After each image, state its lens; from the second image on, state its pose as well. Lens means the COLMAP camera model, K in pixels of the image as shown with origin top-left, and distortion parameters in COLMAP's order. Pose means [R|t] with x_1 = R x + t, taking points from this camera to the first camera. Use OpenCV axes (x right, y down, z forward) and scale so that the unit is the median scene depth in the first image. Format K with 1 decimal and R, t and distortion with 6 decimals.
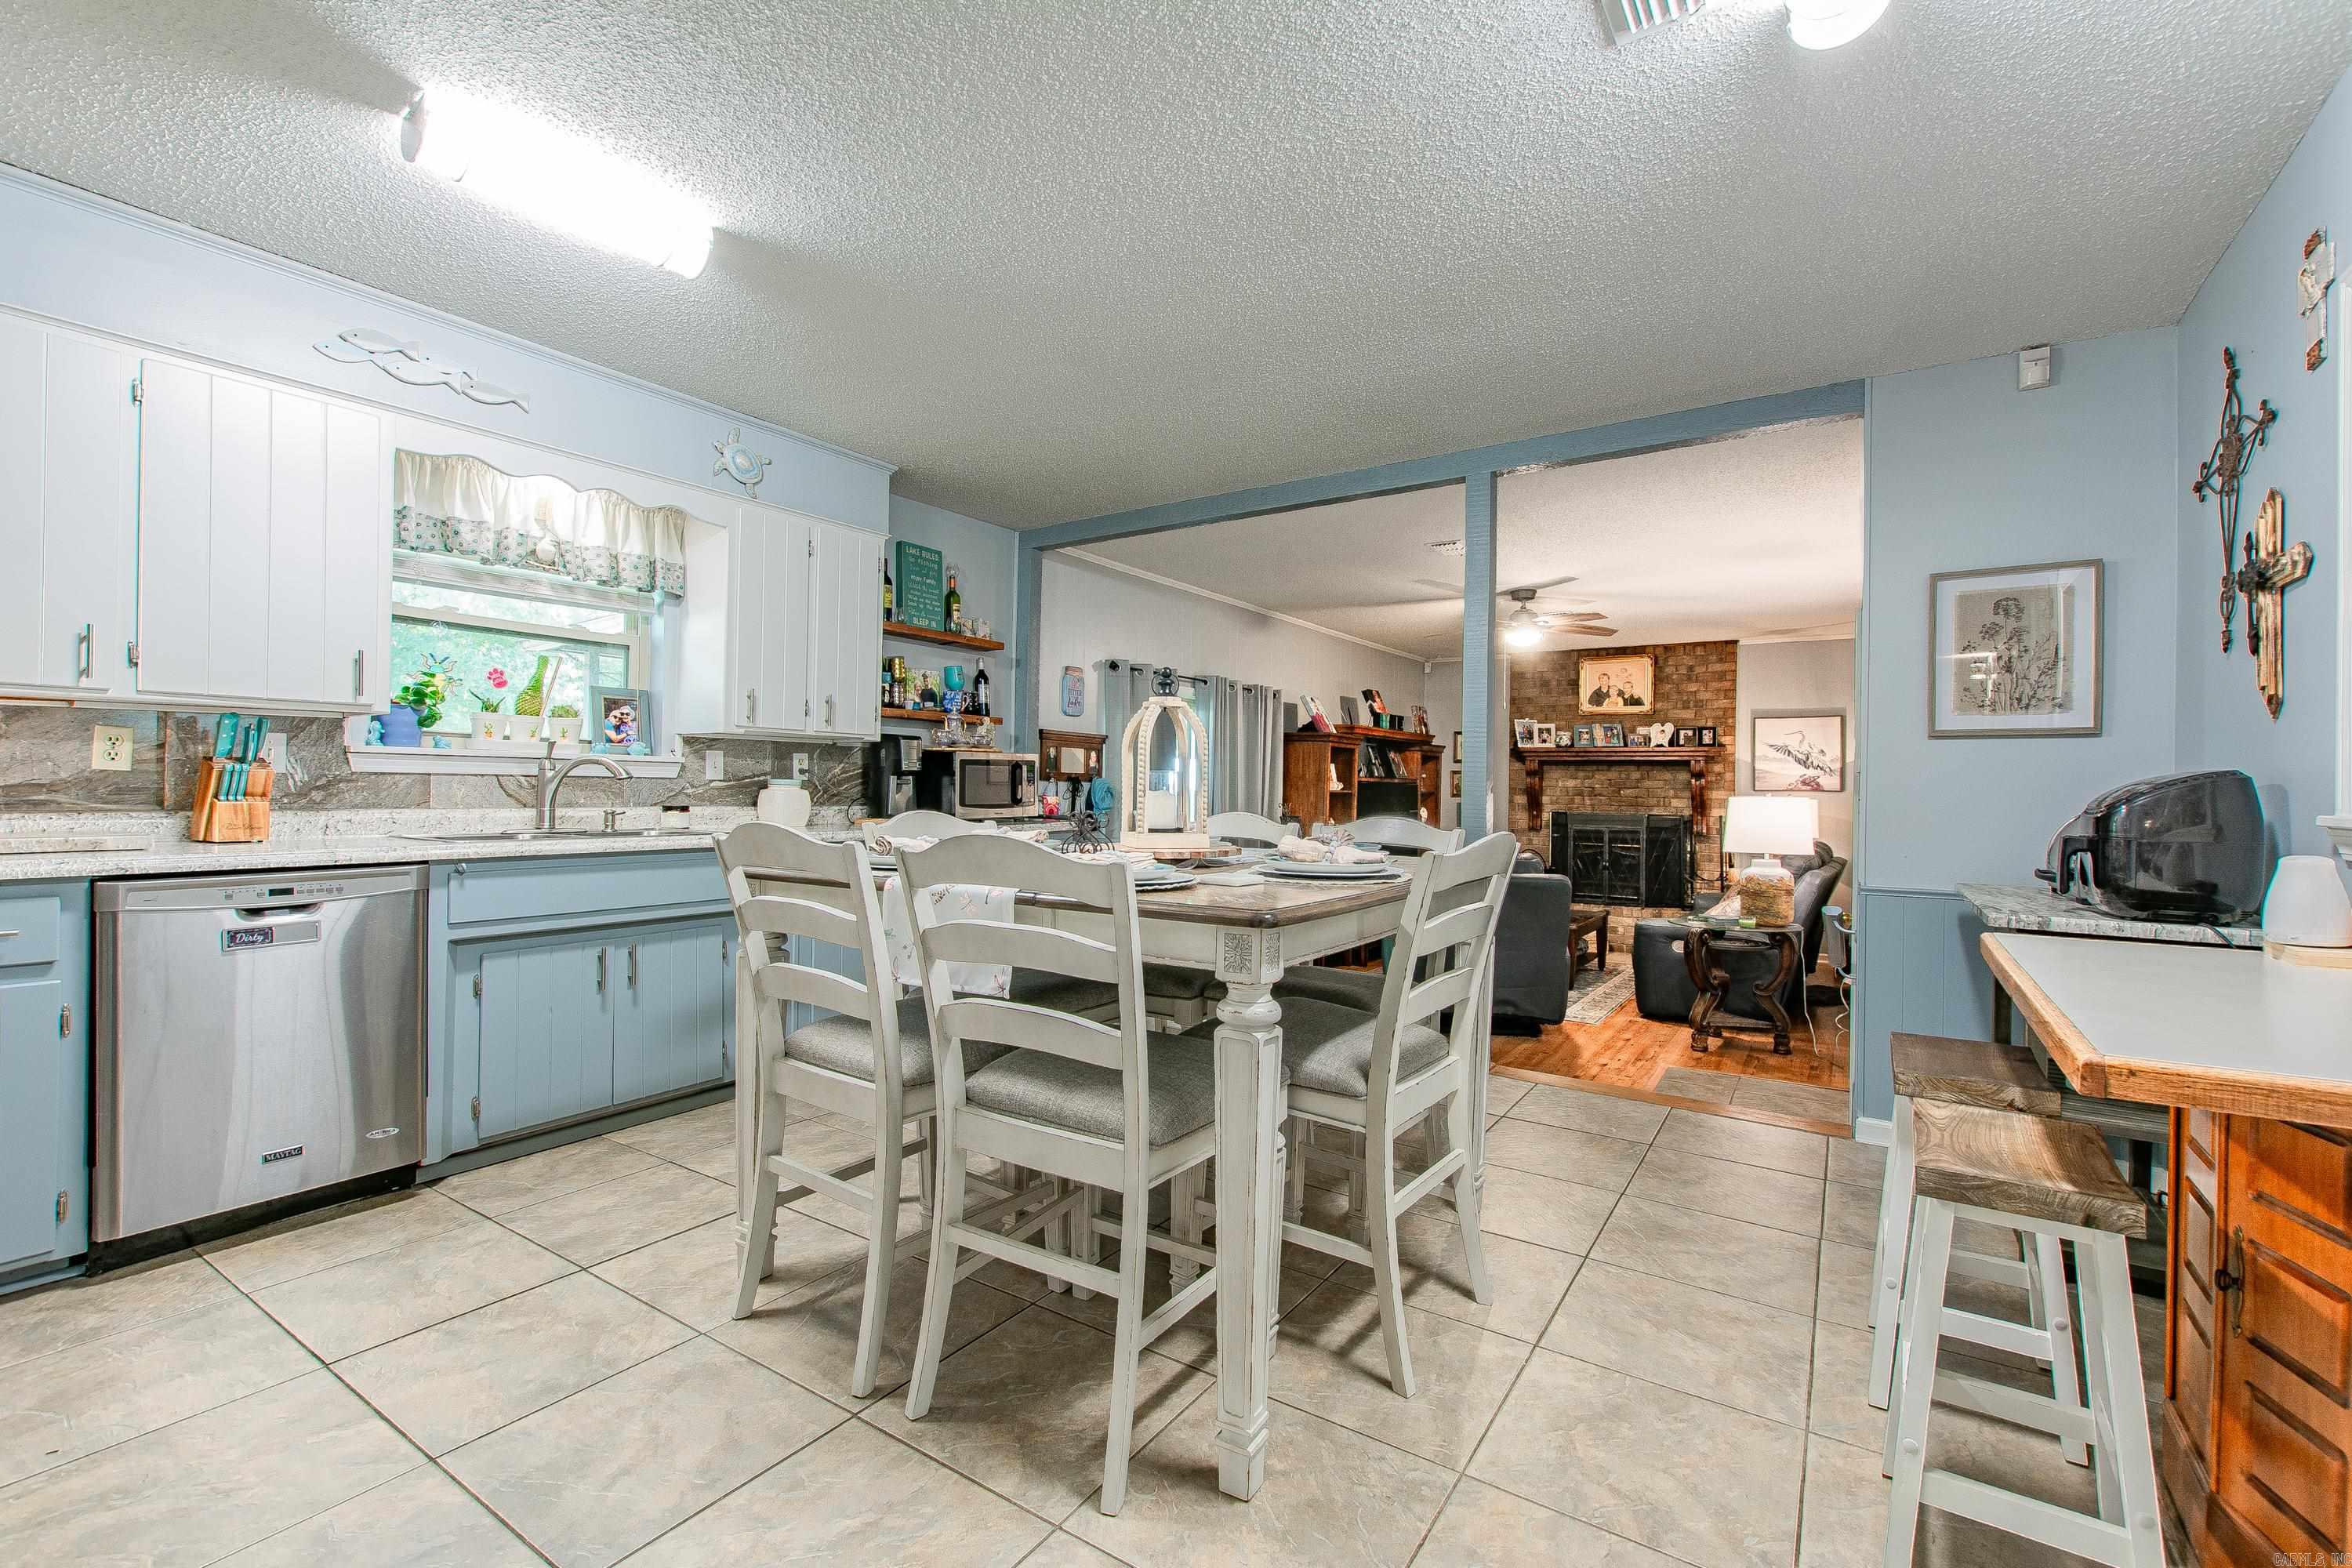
lens RADIAL K [[1055.1, 0, 1176.0], [0, 1055.1, 784.0], [0, 0, 1]] dist [0.018344, -0.026302]
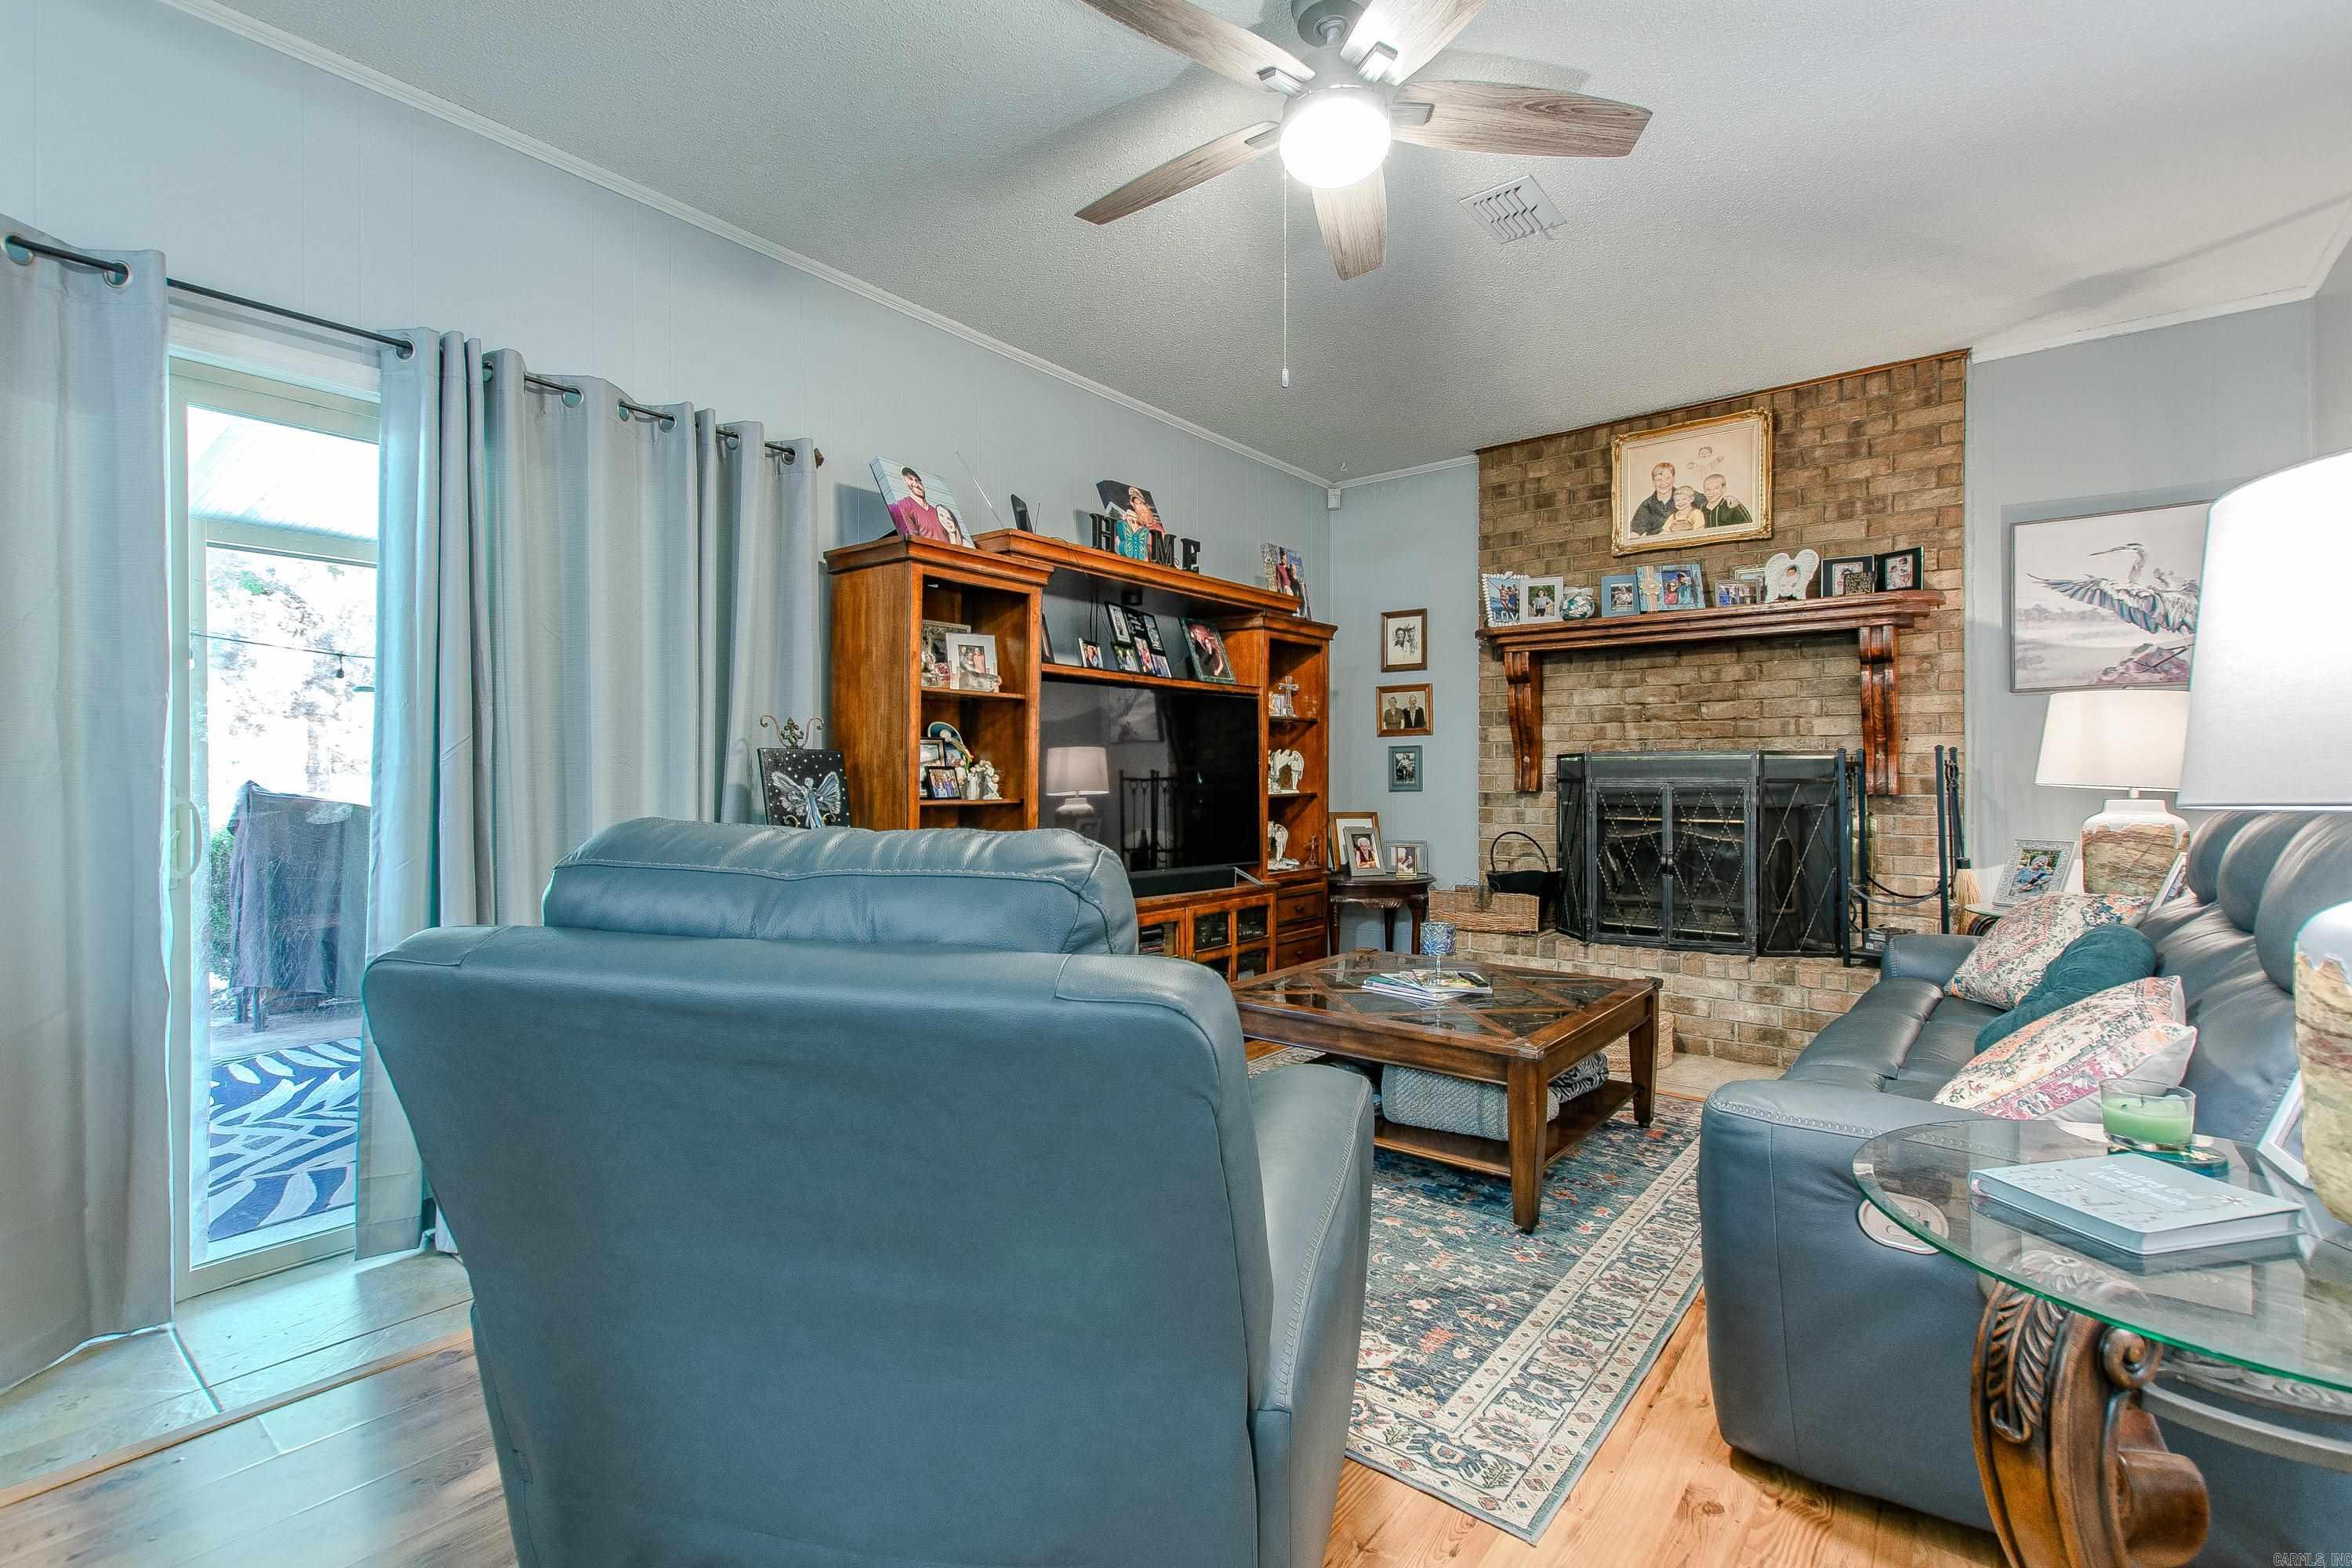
lens RADIAL K [[1055.1, 0, 1176.0], [0, 1055.1, 784.0], [0, 0, 1]] dist [0.018344, -0.026302]
pose [[0.995891, -0.014462, -0.089398, 0.234438], [0.015427, 0.999830, 0.010109, 0.033820], [0.089237, -0.011446, 0.995945, 0.520379]]
